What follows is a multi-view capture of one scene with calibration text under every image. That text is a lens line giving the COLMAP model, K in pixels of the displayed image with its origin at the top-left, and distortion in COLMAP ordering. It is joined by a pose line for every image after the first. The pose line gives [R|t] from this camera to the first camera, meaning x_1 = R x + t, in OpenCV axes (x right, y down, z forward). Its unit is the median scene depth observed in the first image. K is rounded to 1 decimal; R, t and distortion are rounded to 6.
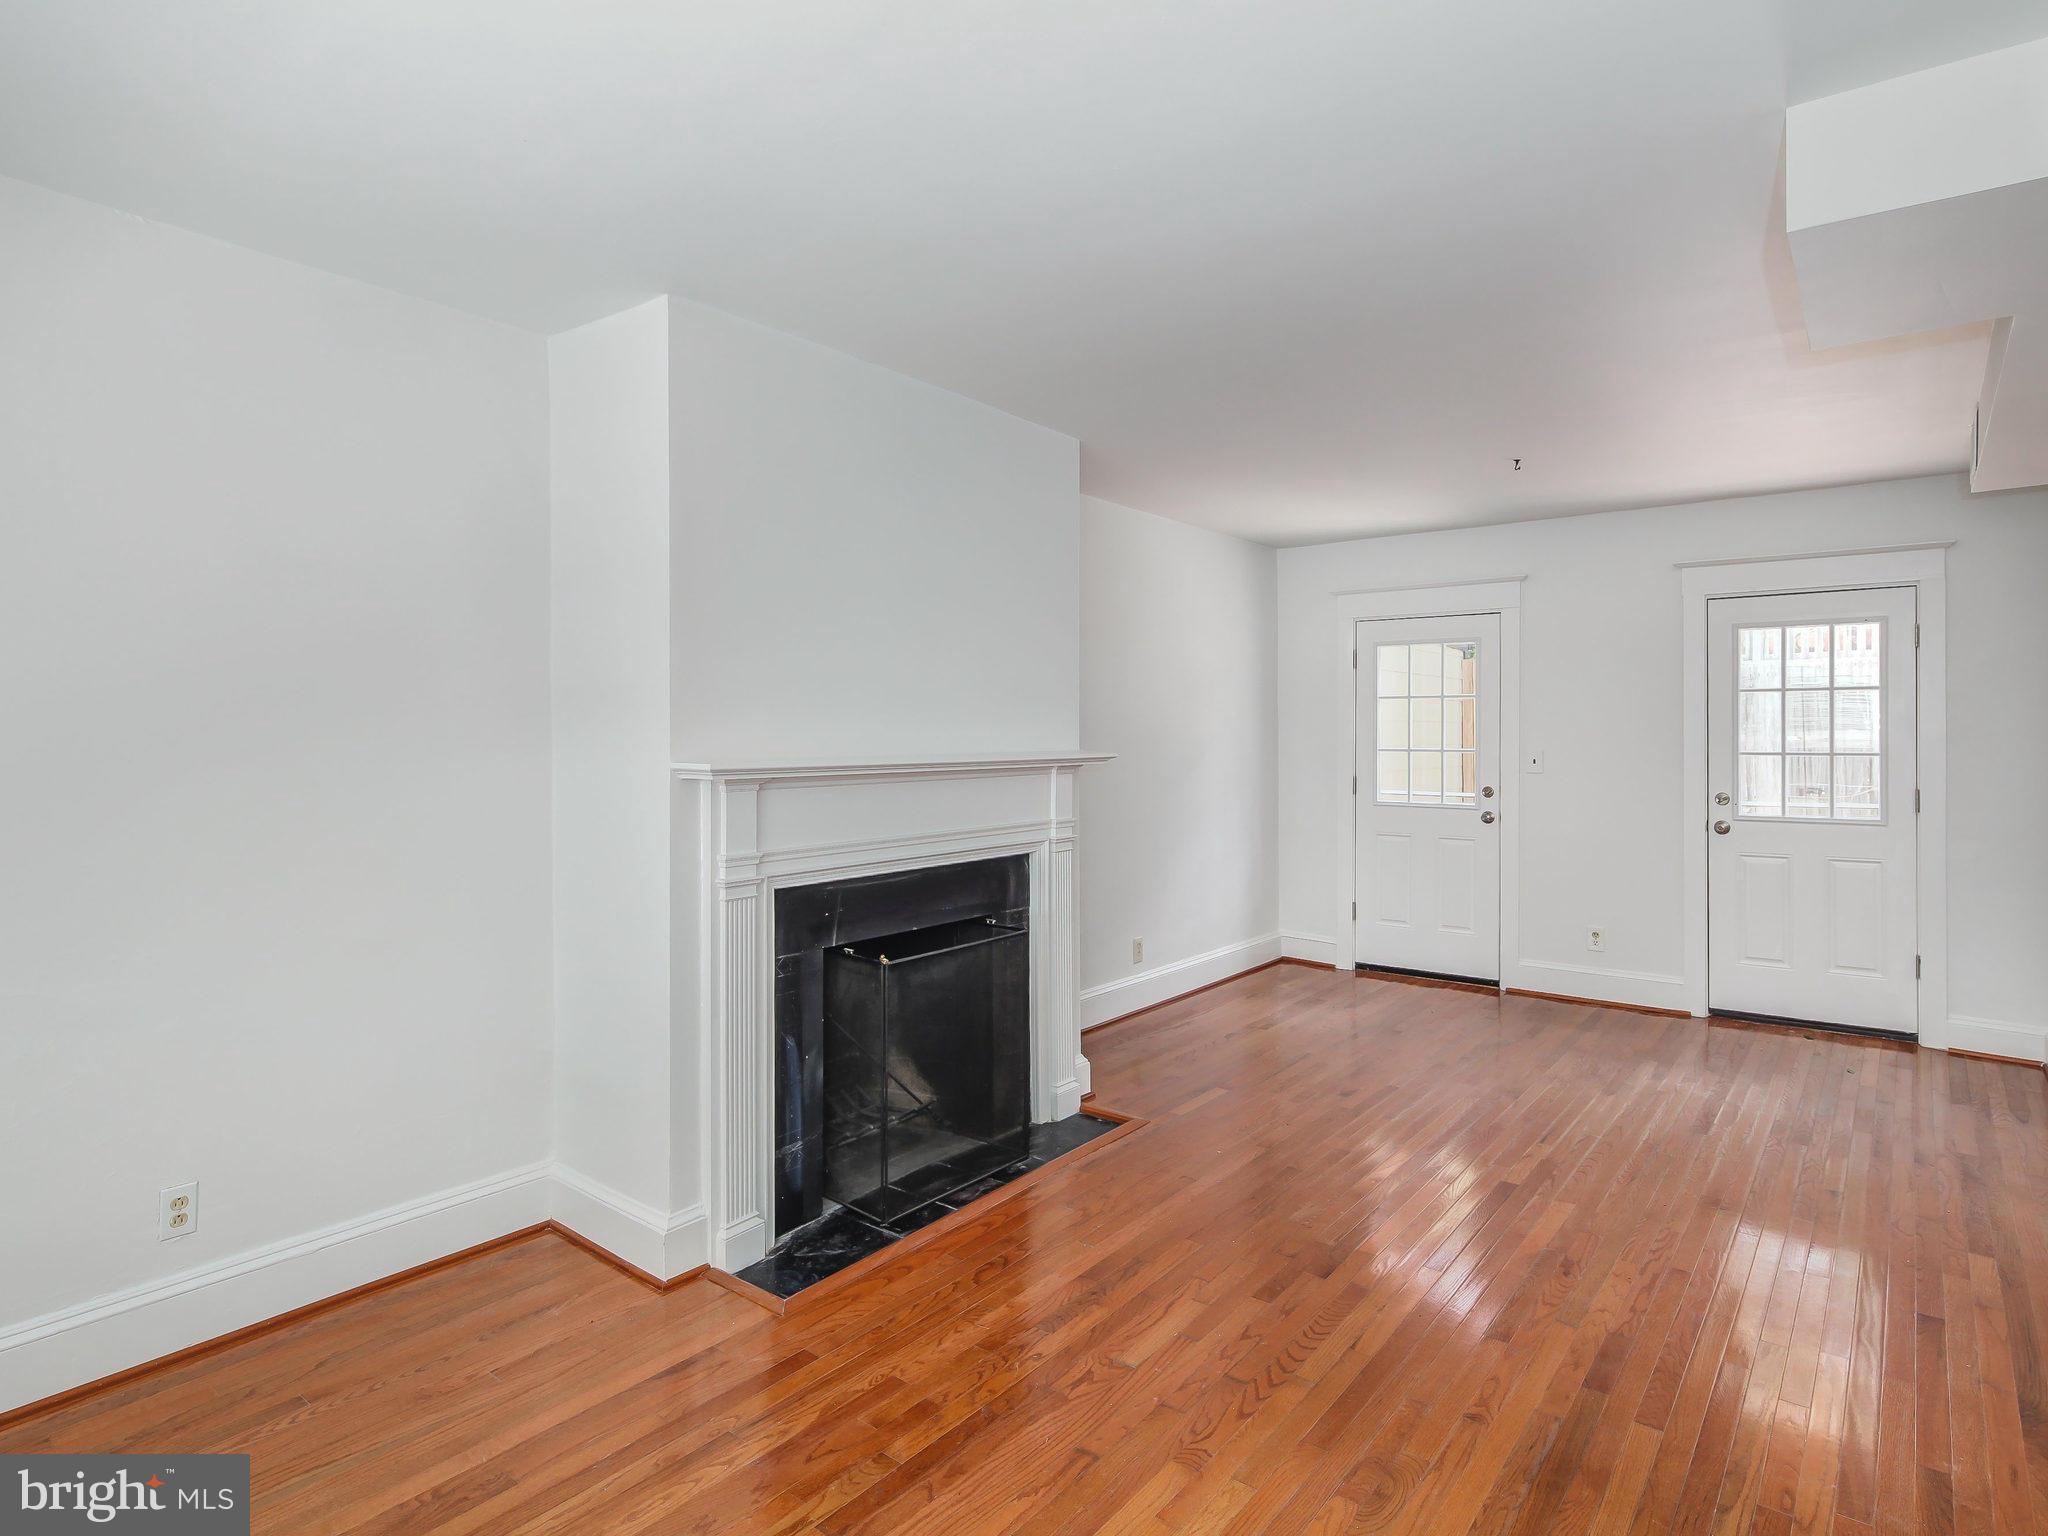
lens RADIAL K [[1130.6, 0, 1015.1], [0, 1130.6, 736.0], [0, 0, 1]] dist [0.007500, -0.006587]
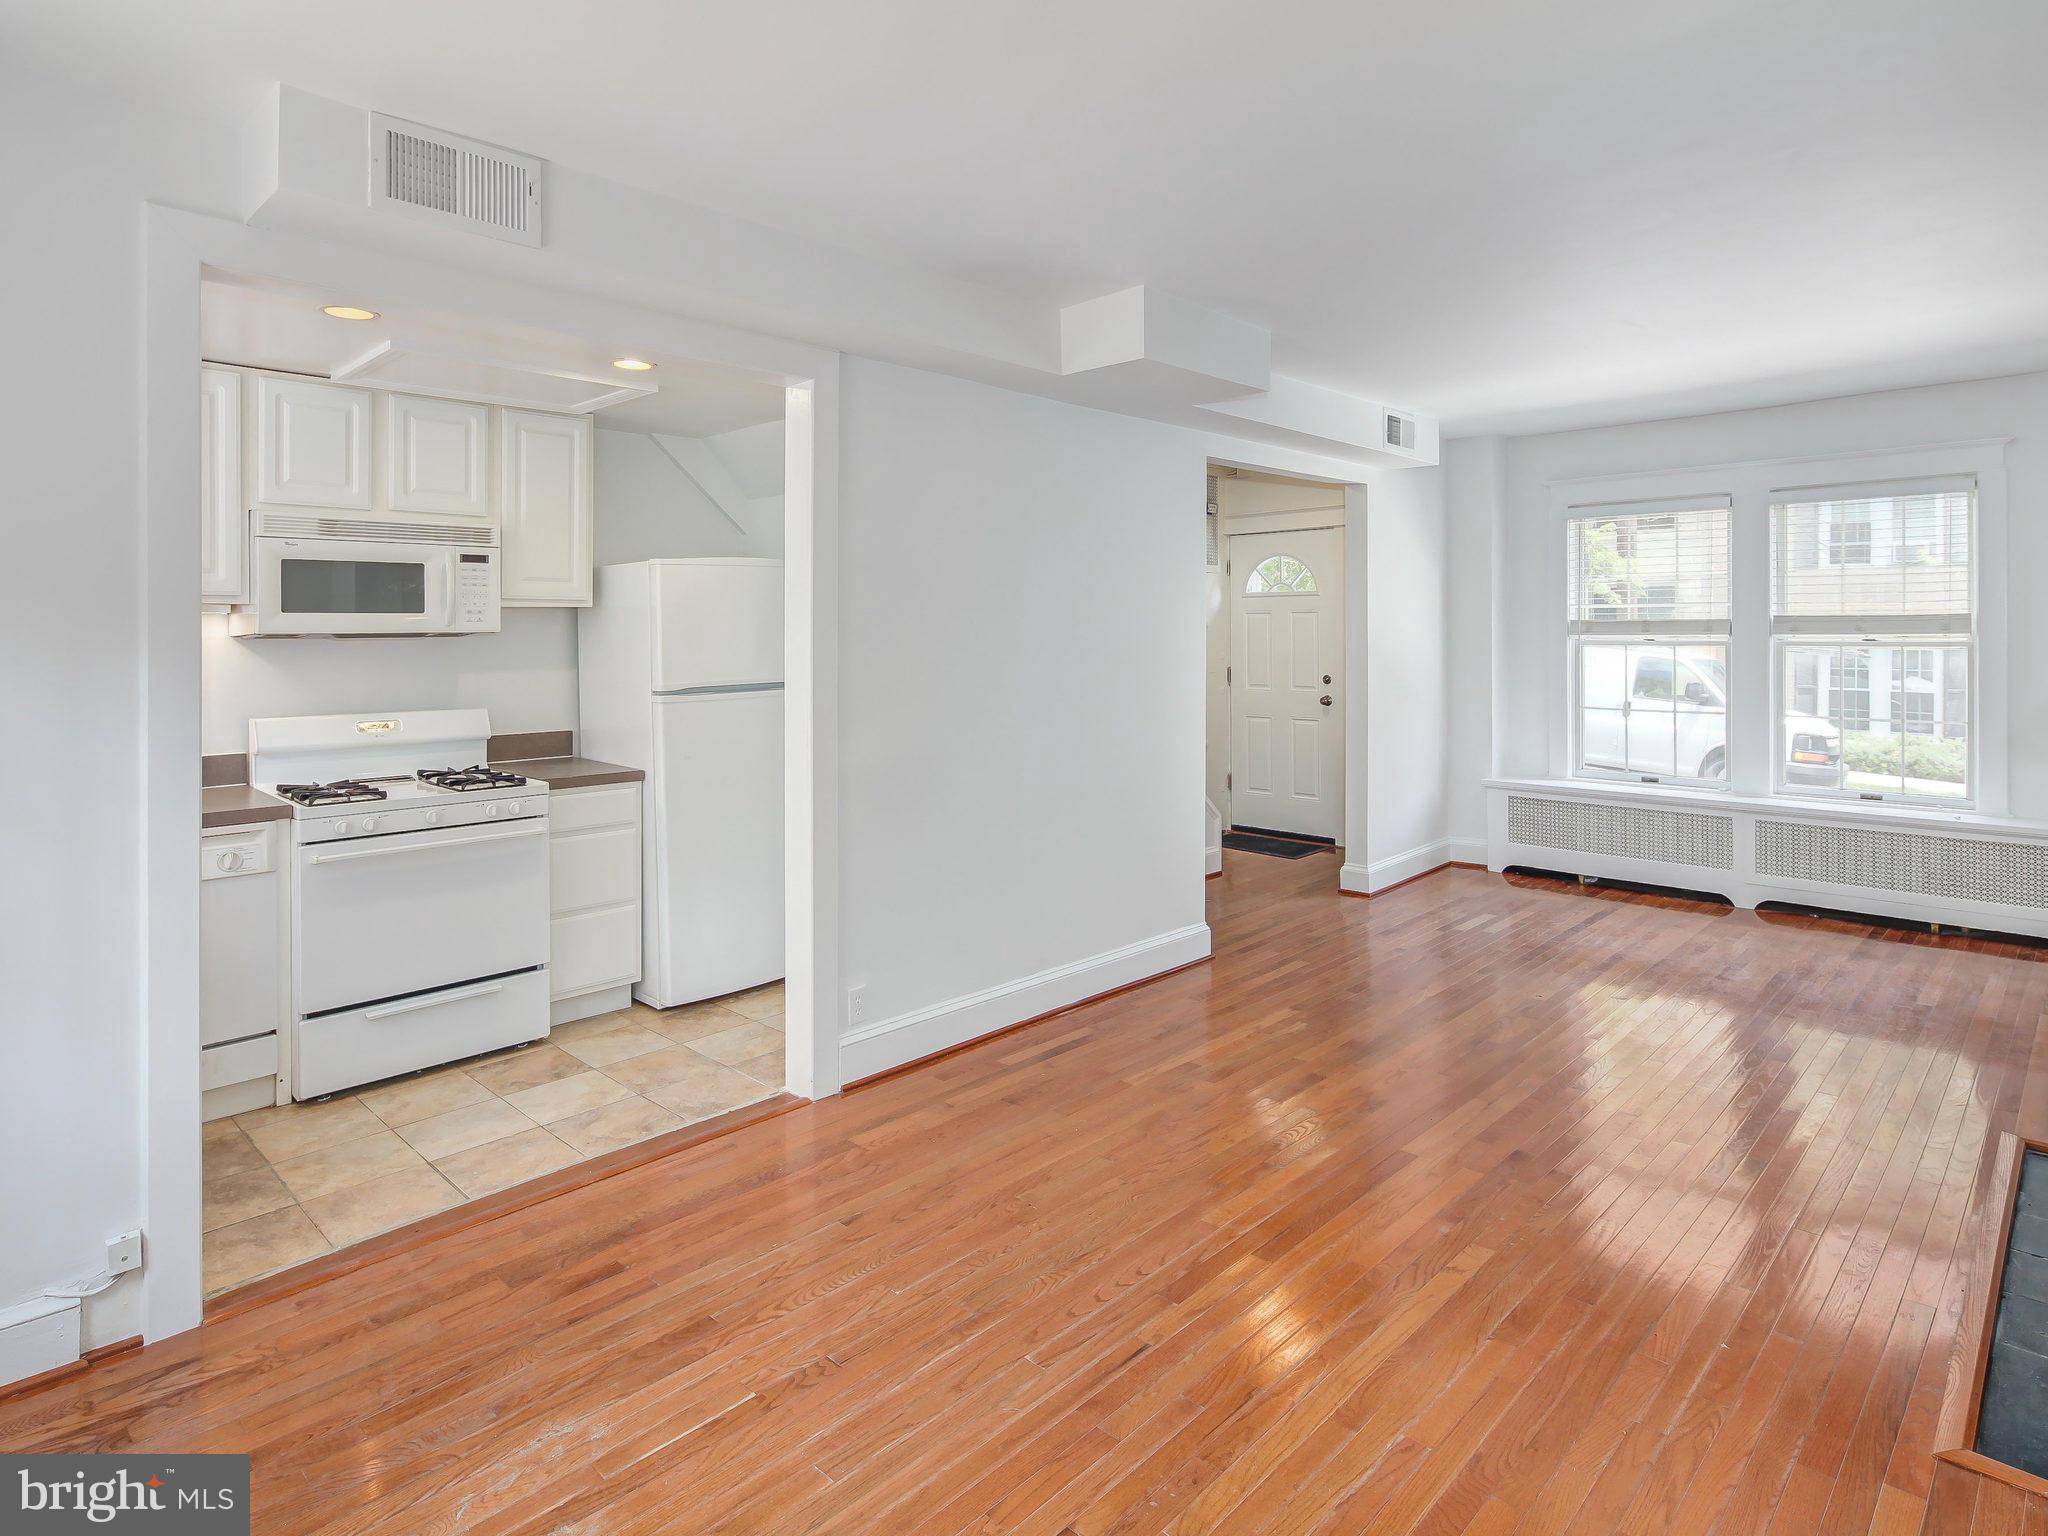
lens RADIAL K [[1130.6, 0, 1025.2], [0, 1130.6, 638.3], [0, 0, 1]] dist [0.007500, -0.006587]
pose [[-0.994660, 0.004334, 0.103112, 0.440426], [0.005228, 0.999951, 0.008401, -0.003901], [-0.103071, 0.008895, -0.994634, 1.490890]]
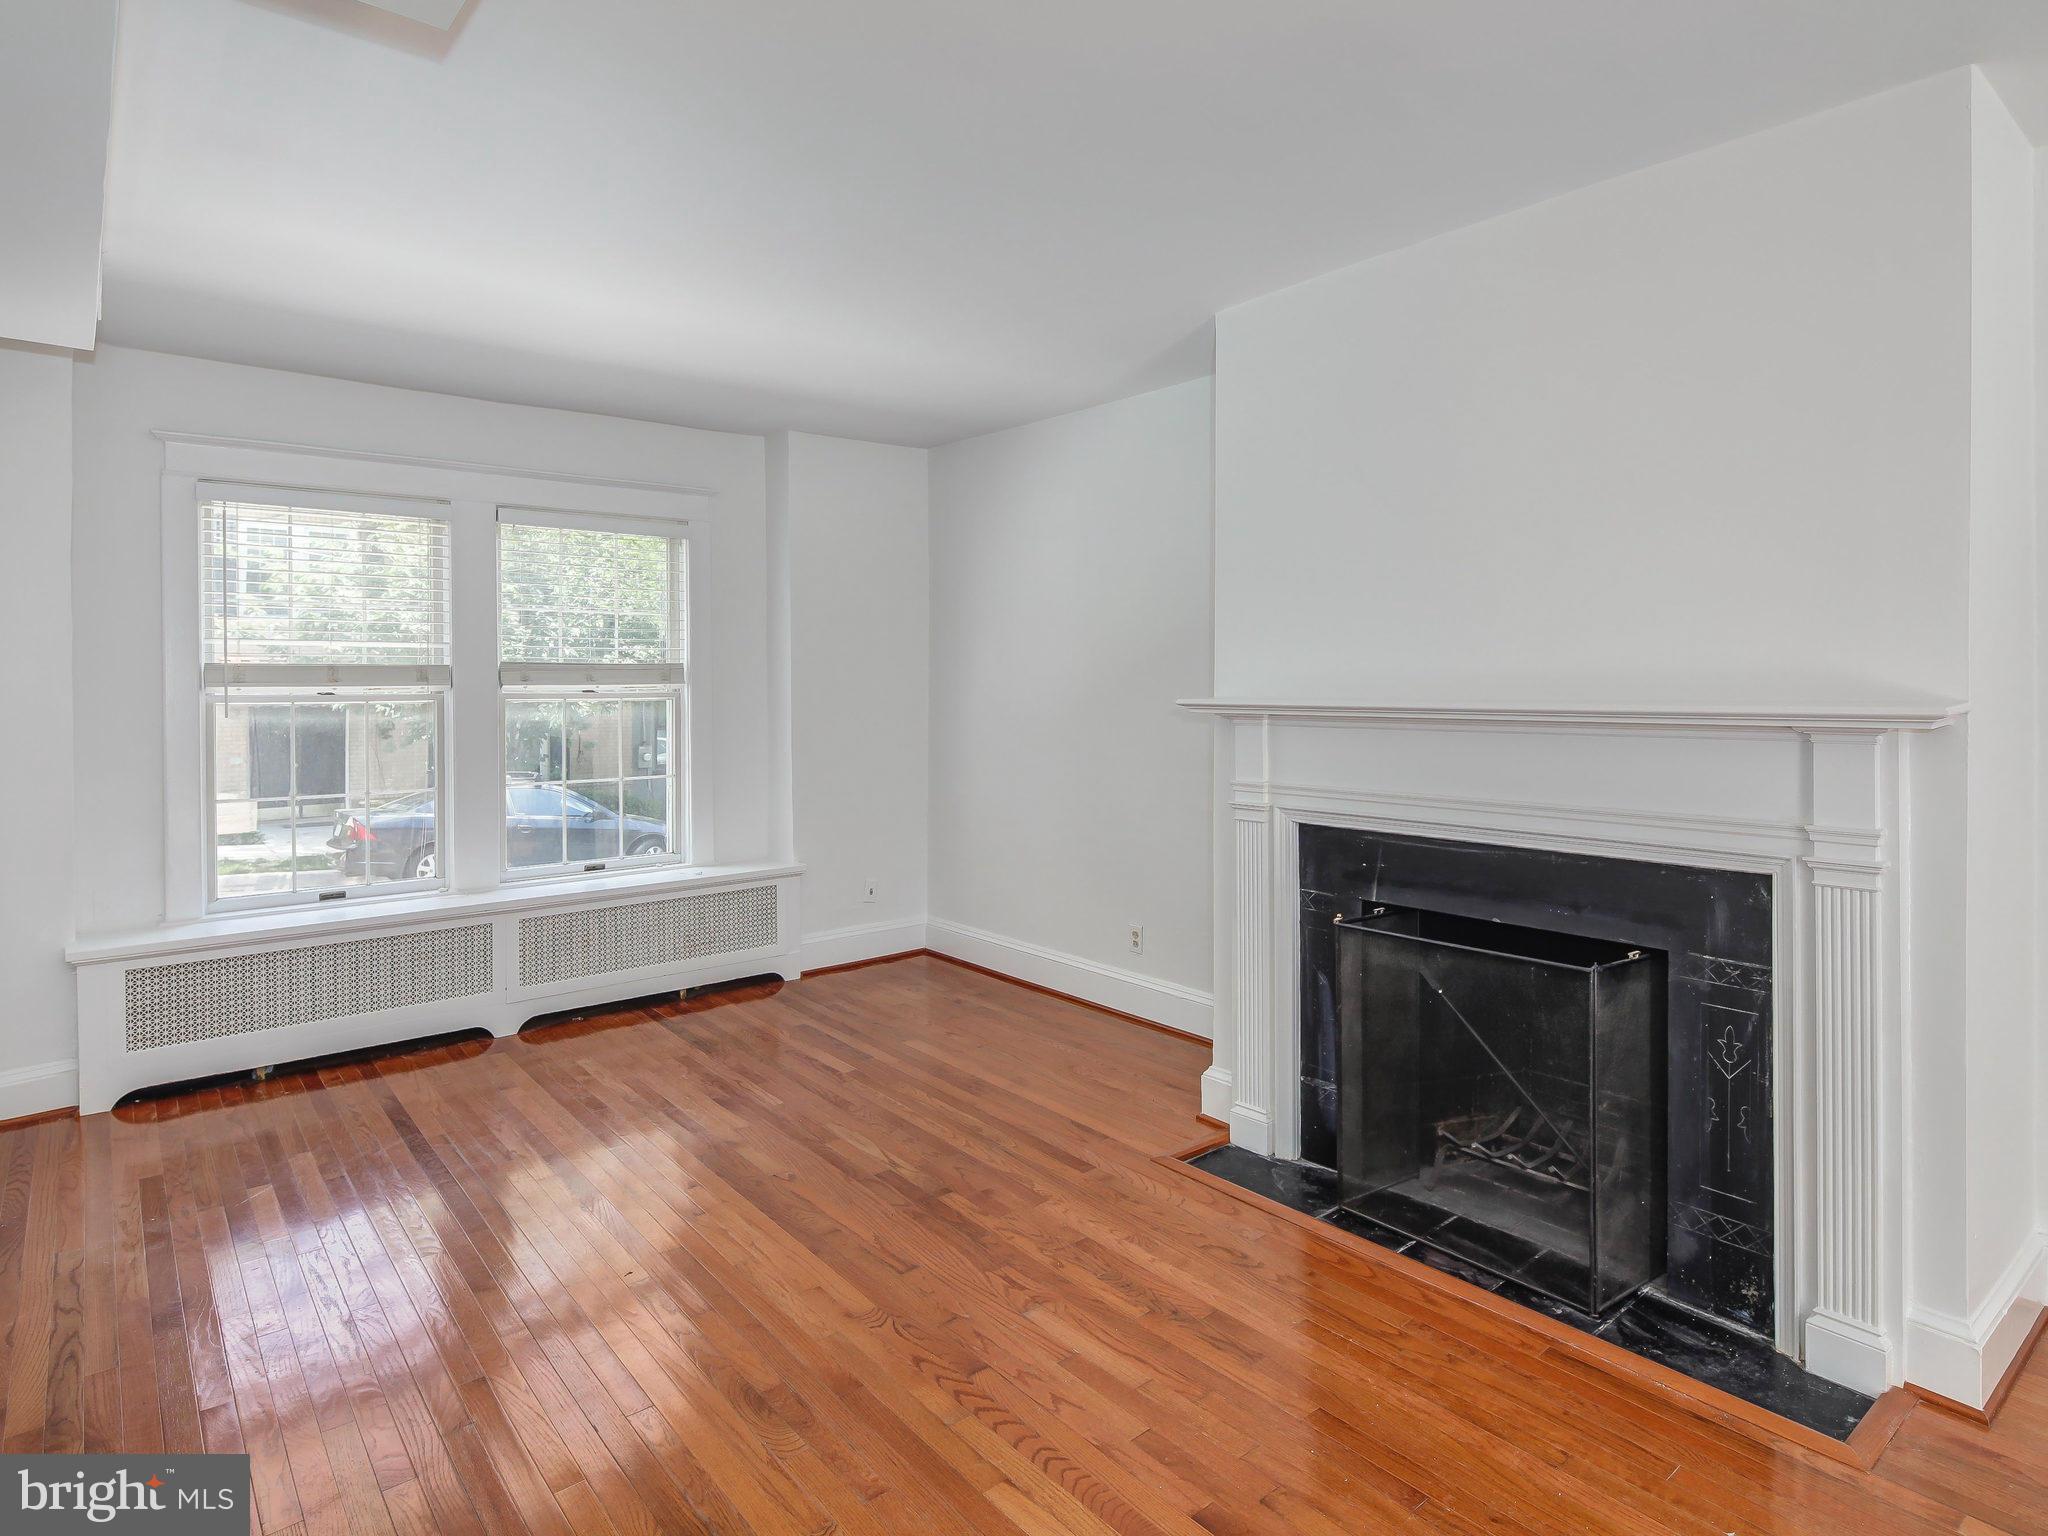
lens RADIAL K [[1130.6, 0, 1026.8], [0, 1130.6, 698.3], [0, 0, 1]] dist [0.007500, -0.006587]
pose [[-0.209216, 0.016986, -0.977722, 0.653963], [0.001358, 0.999853, 0.017080, 0.002710], [0.977869, 0.002245, -0.209208, 0.745541]]
